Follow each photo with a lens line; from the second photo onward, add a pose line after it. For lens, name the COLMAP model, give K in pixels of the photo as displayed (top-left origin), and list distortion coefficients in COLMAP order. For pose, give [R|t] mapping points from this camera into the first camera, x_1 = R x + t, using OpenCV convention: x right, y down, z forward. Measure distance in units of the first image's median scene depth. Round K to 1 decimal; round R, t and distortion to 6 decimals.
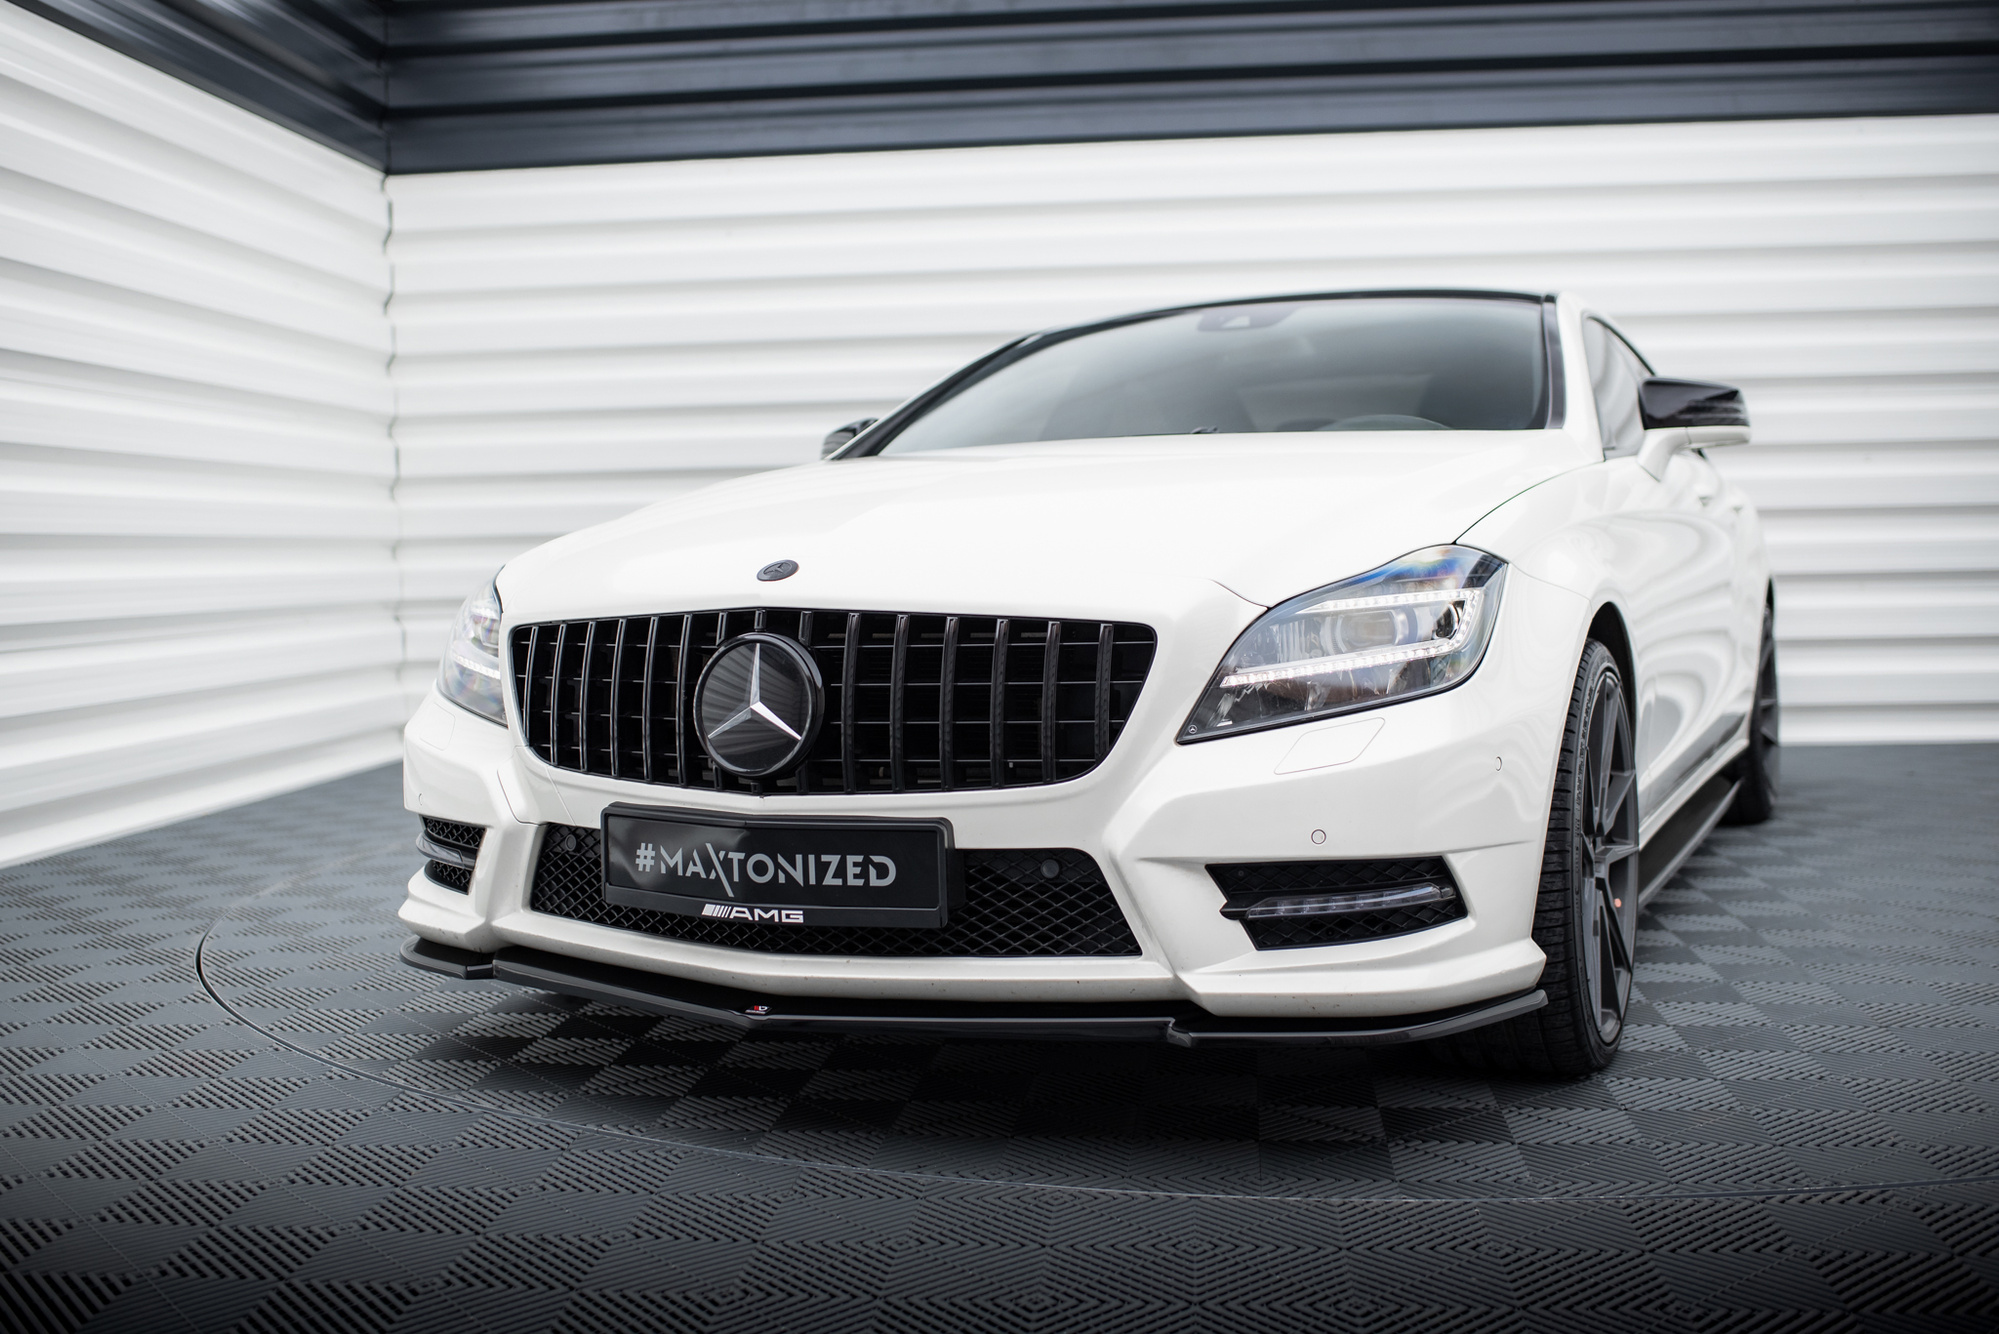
lens RADIAL K [[2068.7, 0, 959.3], [0, 2068.7, 662.0], [0, 0, 1]] dist [-0.088863, 0.043438]
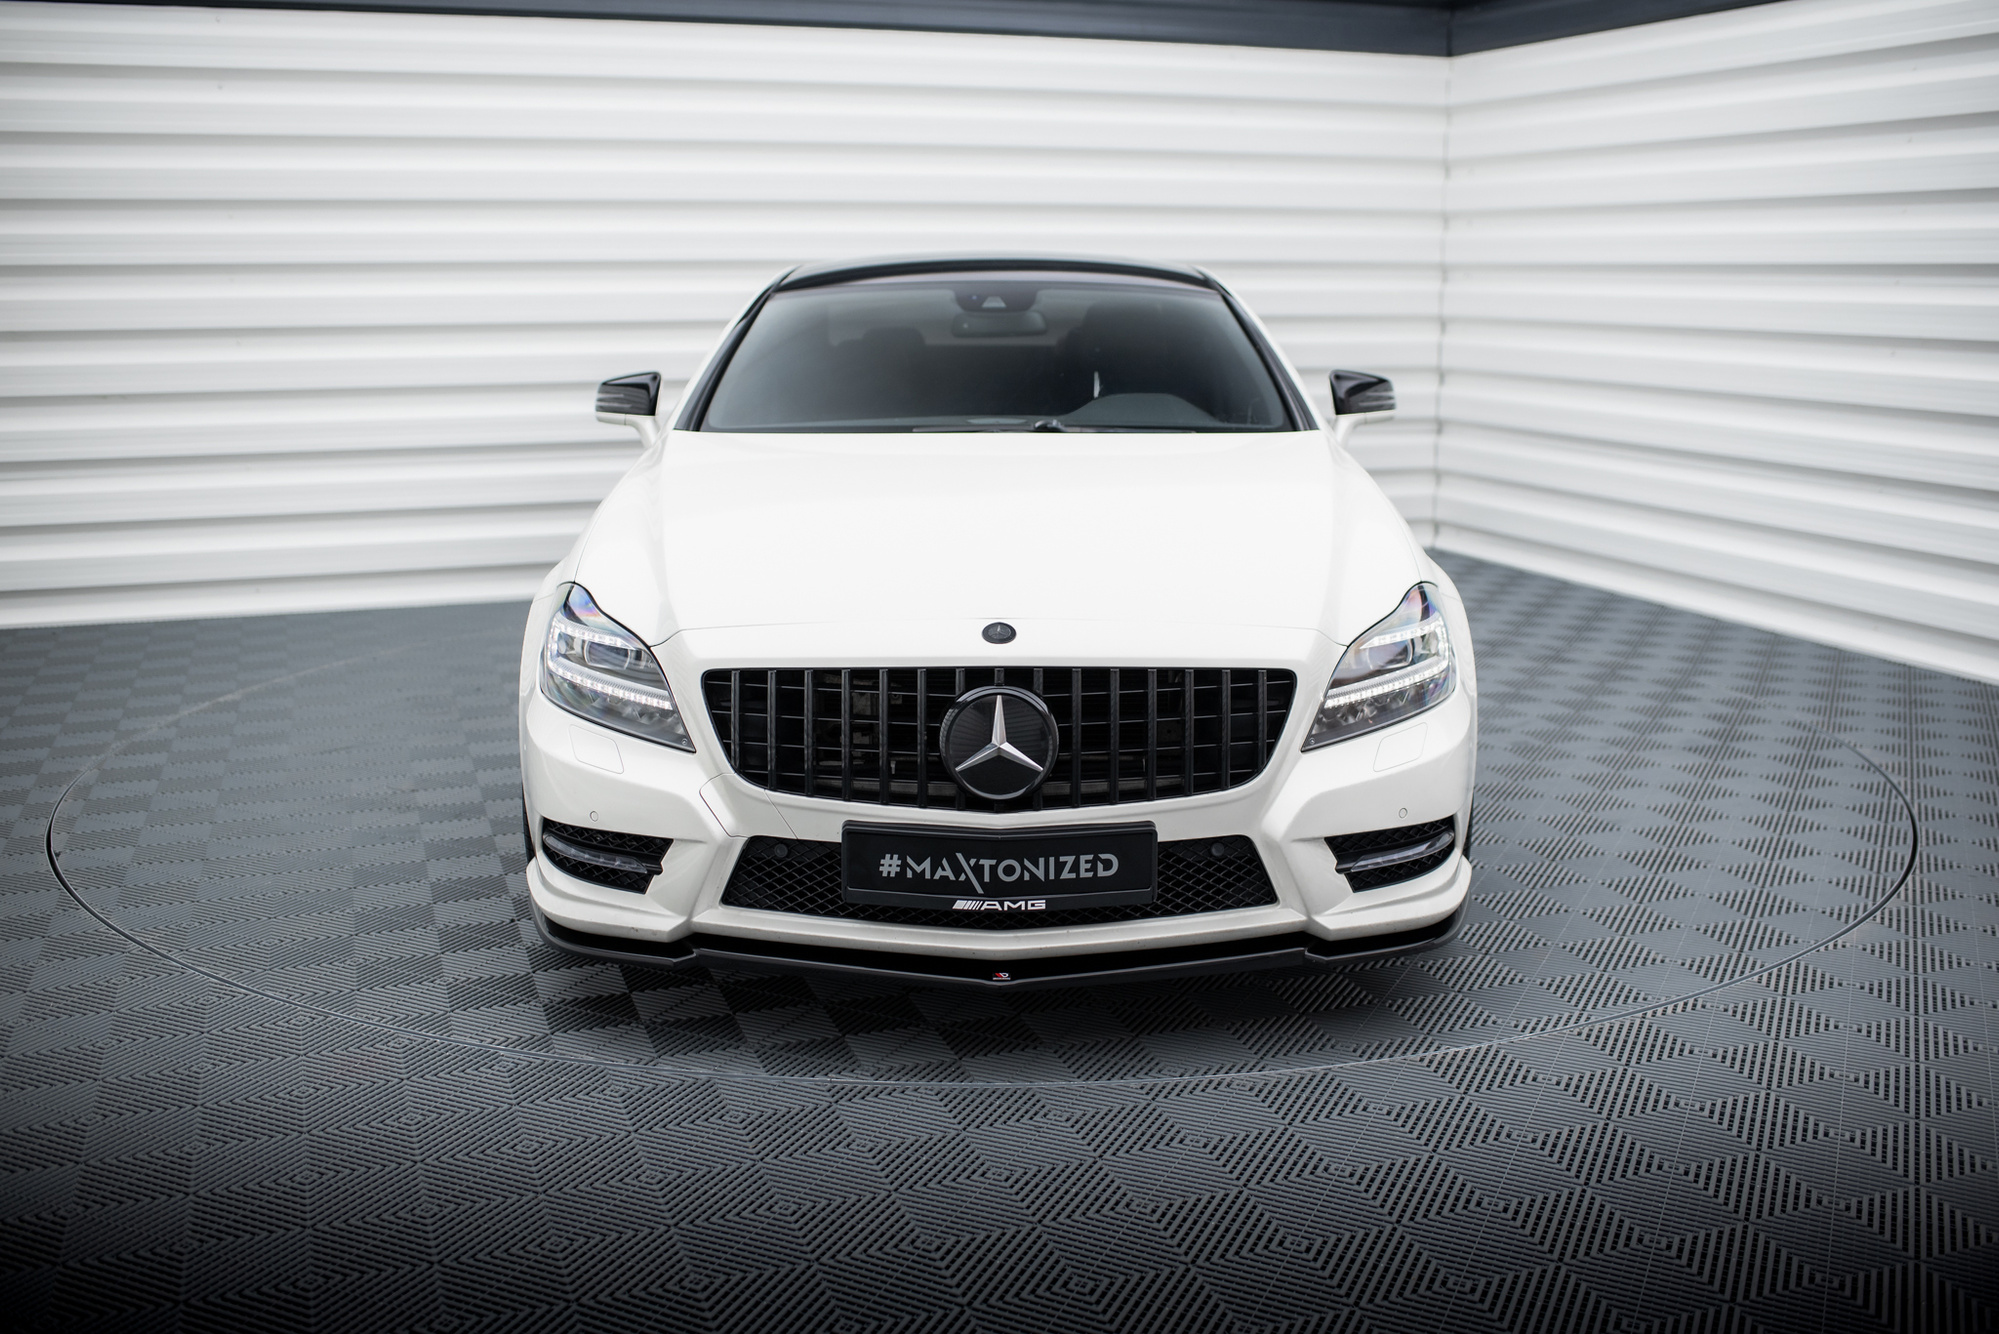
lens RADIAL K [[1932.7, 0, 1001.5], [0, 1932.7, 753.4], [0, 0, 1]] dist [-0.008021, 0.005073]
pose [[0.890252, -0.089198, 0.446648, -0.625461], [0.003727, 0.982030, 0.188688, -0.196245], [-0.455452, -0.166315, 0.874587, -0.032952]]
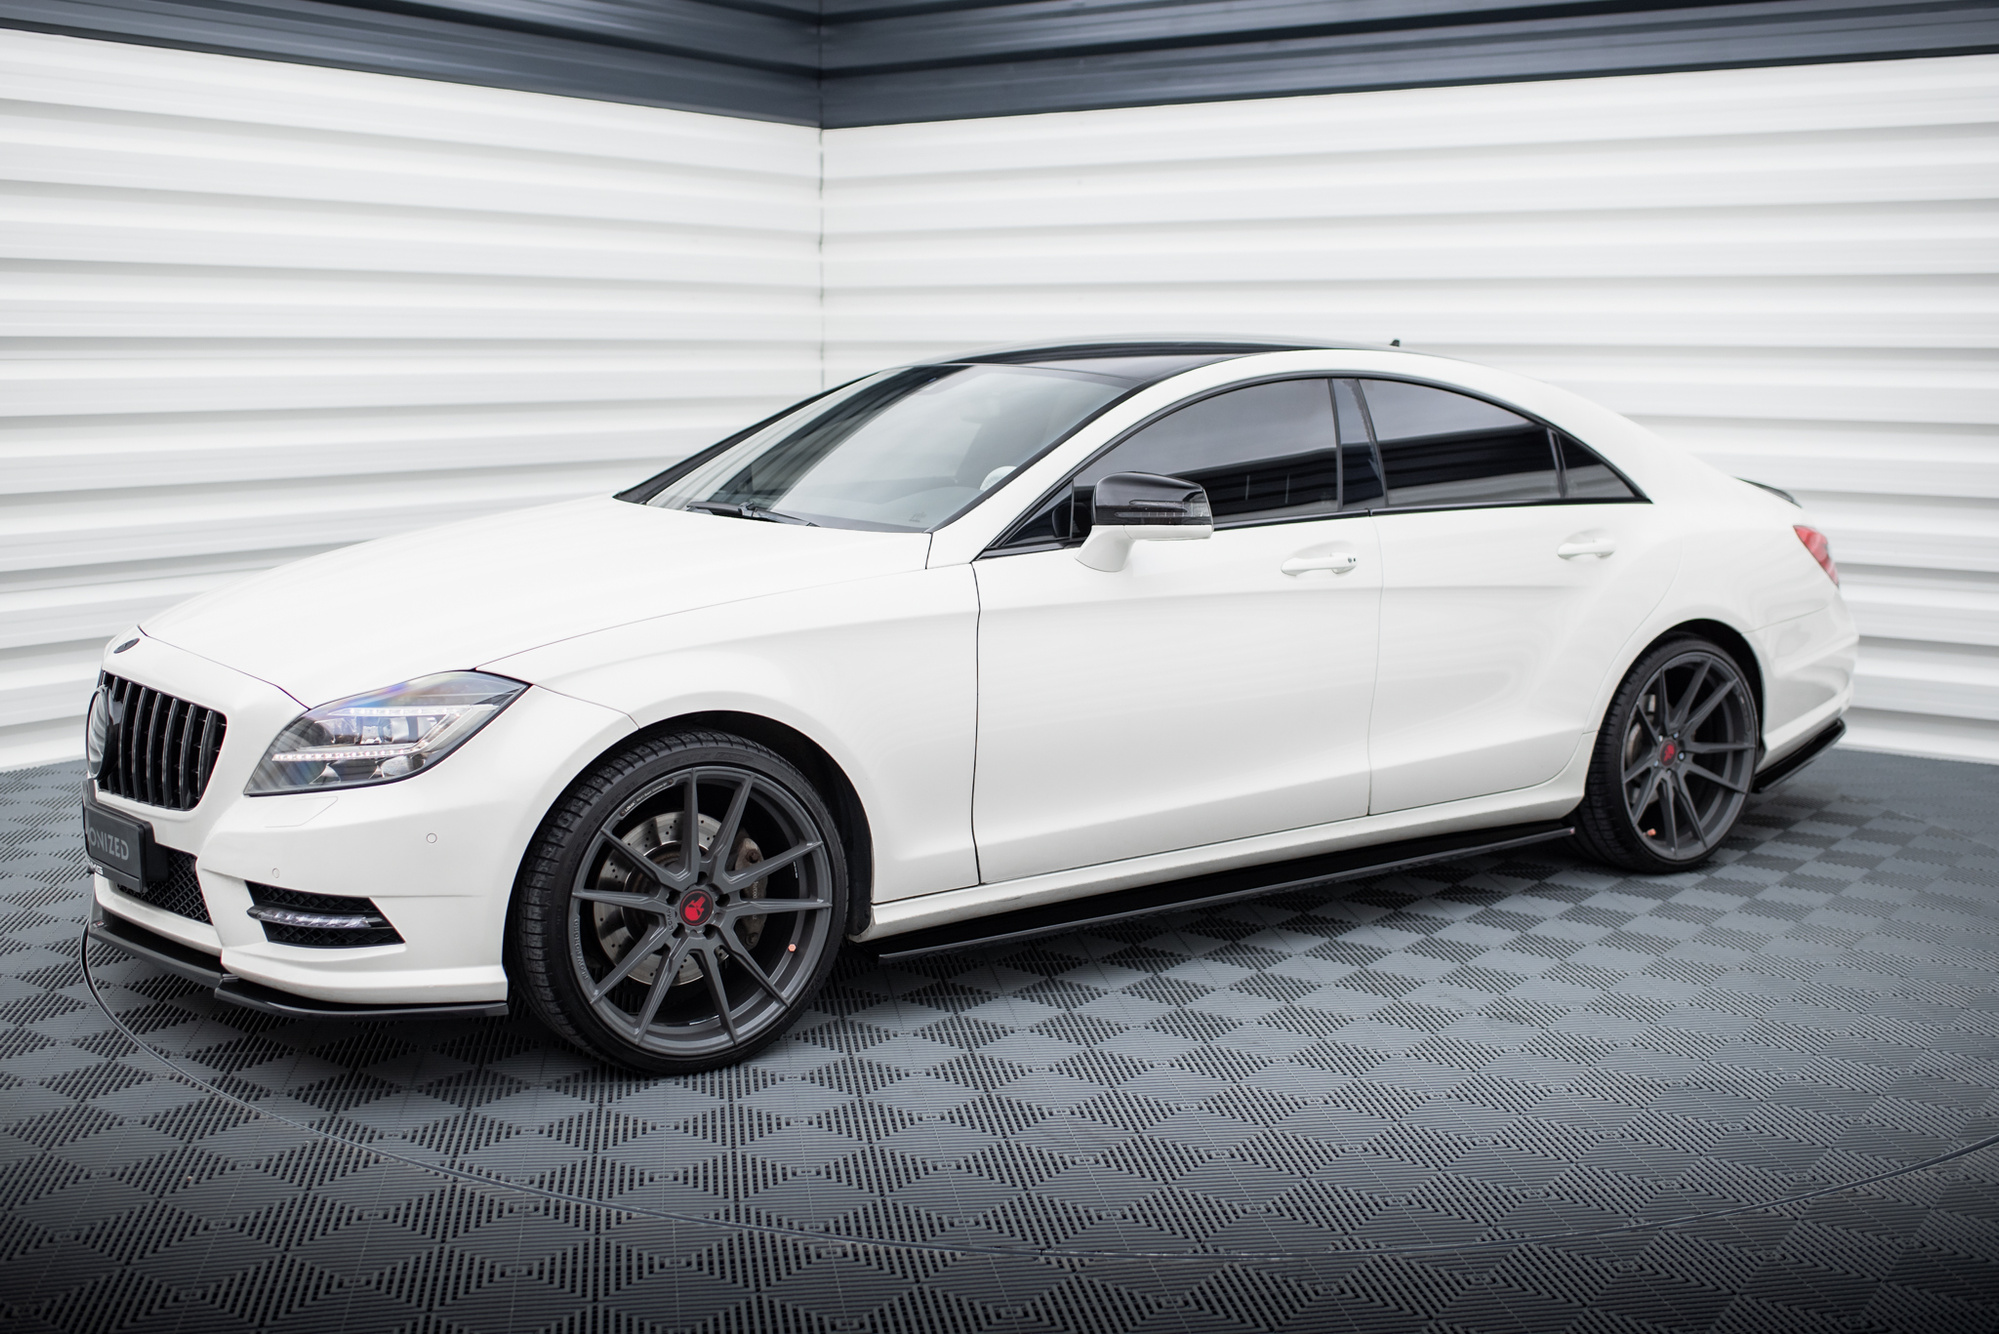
lens RADIAL K [[2157.4, 0, 999.5], [0, 2157.4, 667.0], [0, 0, 1]] dist [-0.014012, 0.000052]
pose [[0.862926, 0.102850, -0.494753, 1.274256], [-0.051196, 0.991825, 0.116888, -0.249134], [0.502730, -0.075536, 0.861137, -0.045482]]
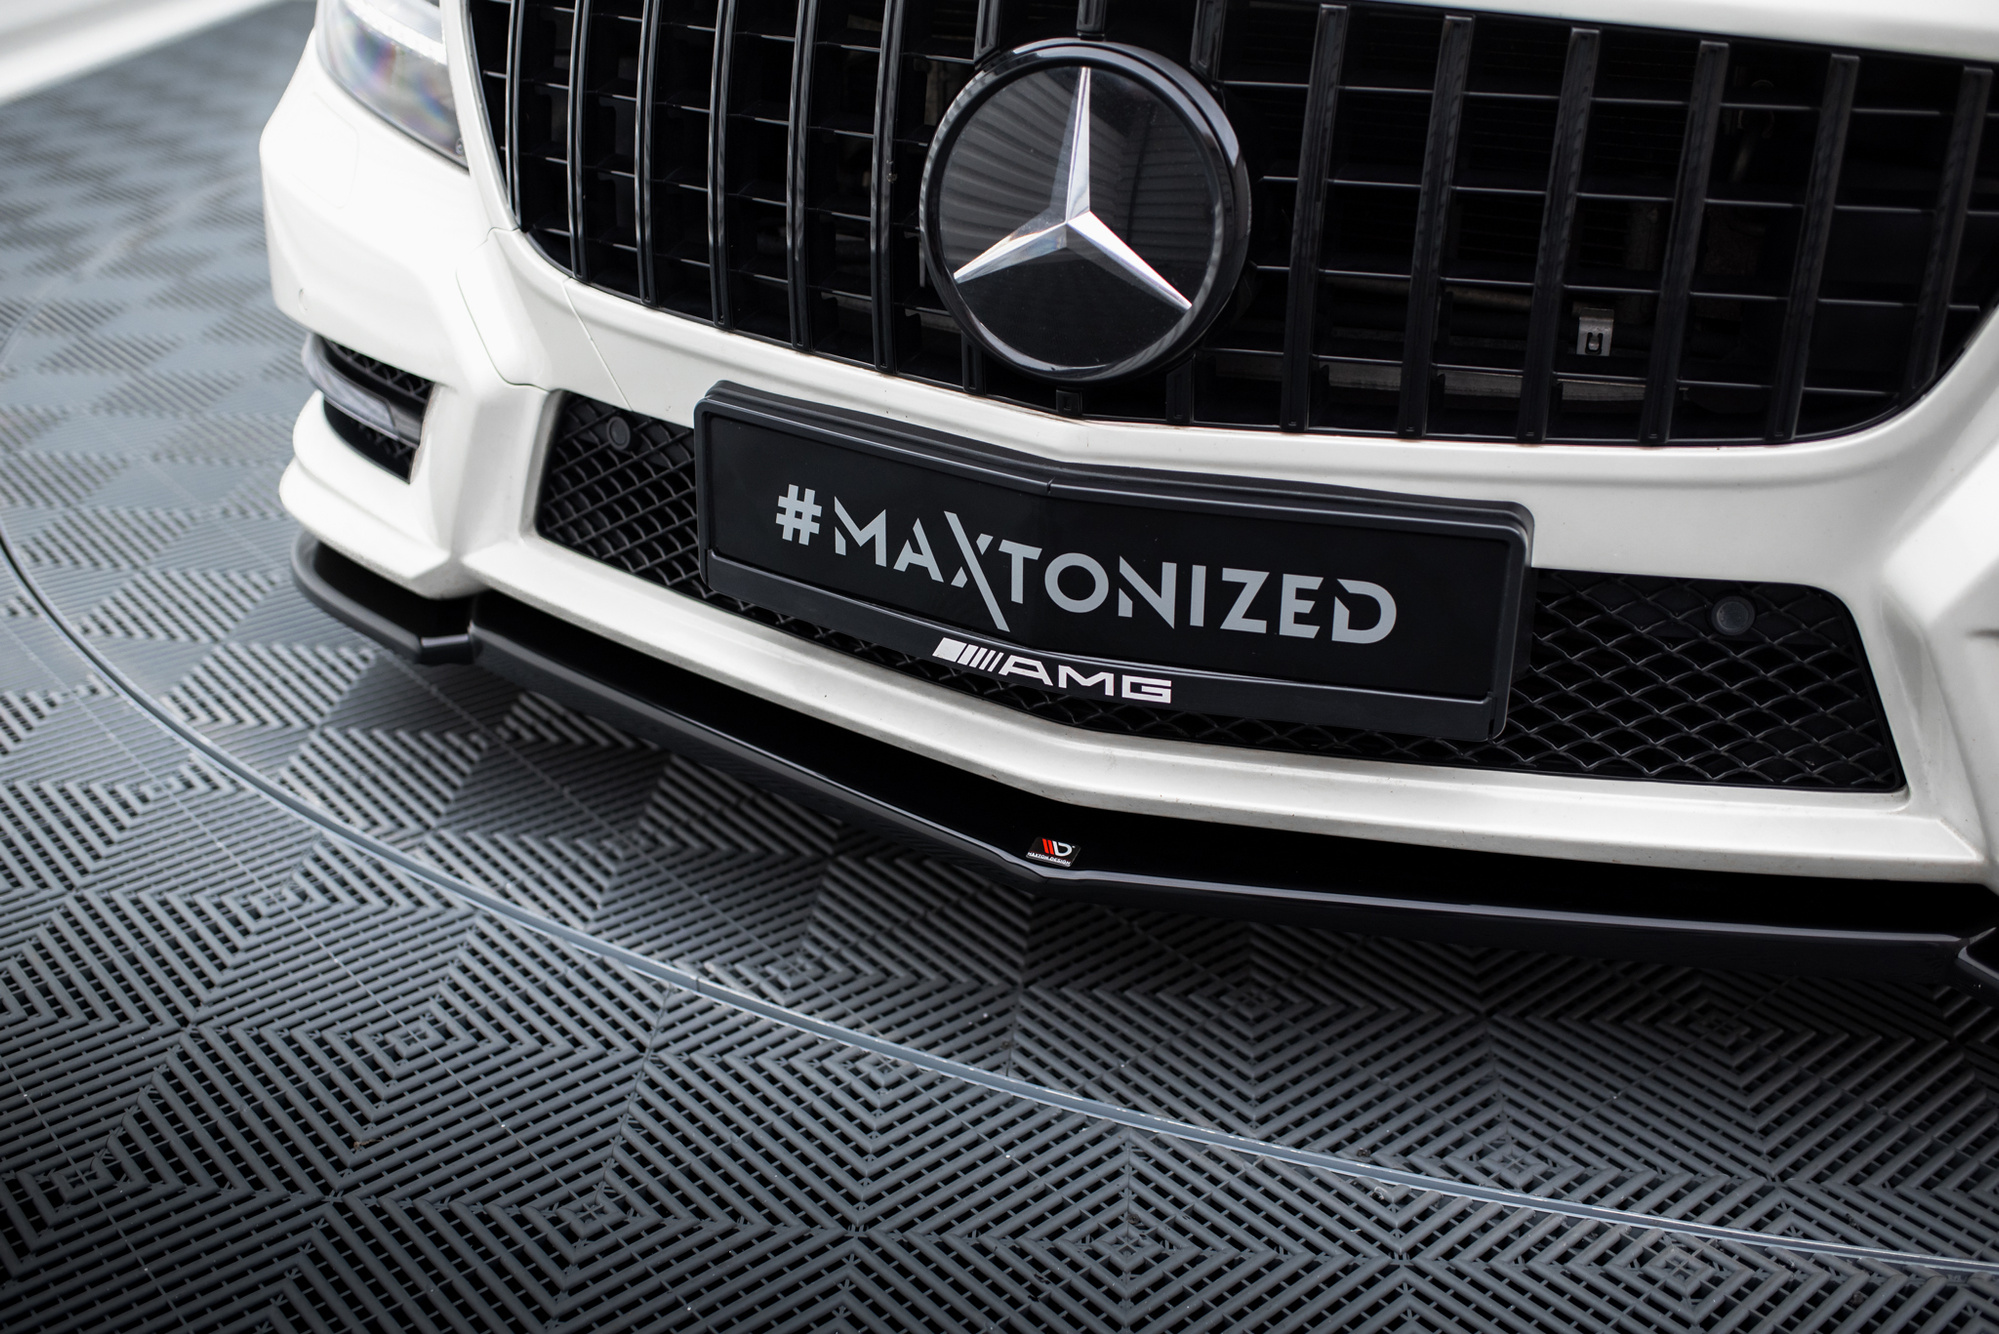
lens RADIAL K [[2068.7, 0, 959.3], [0, 2068.7, 662.0], [0, 0, 1]] dist [-0.088863, 0.043438]
pose [[0.999112, 0.006065, 0.041683, -0.139936], [-0.021559, 0.923761, 0.382363, -0.056335], [-0.036186, -0.382922, 0.923072, 0.573131]]
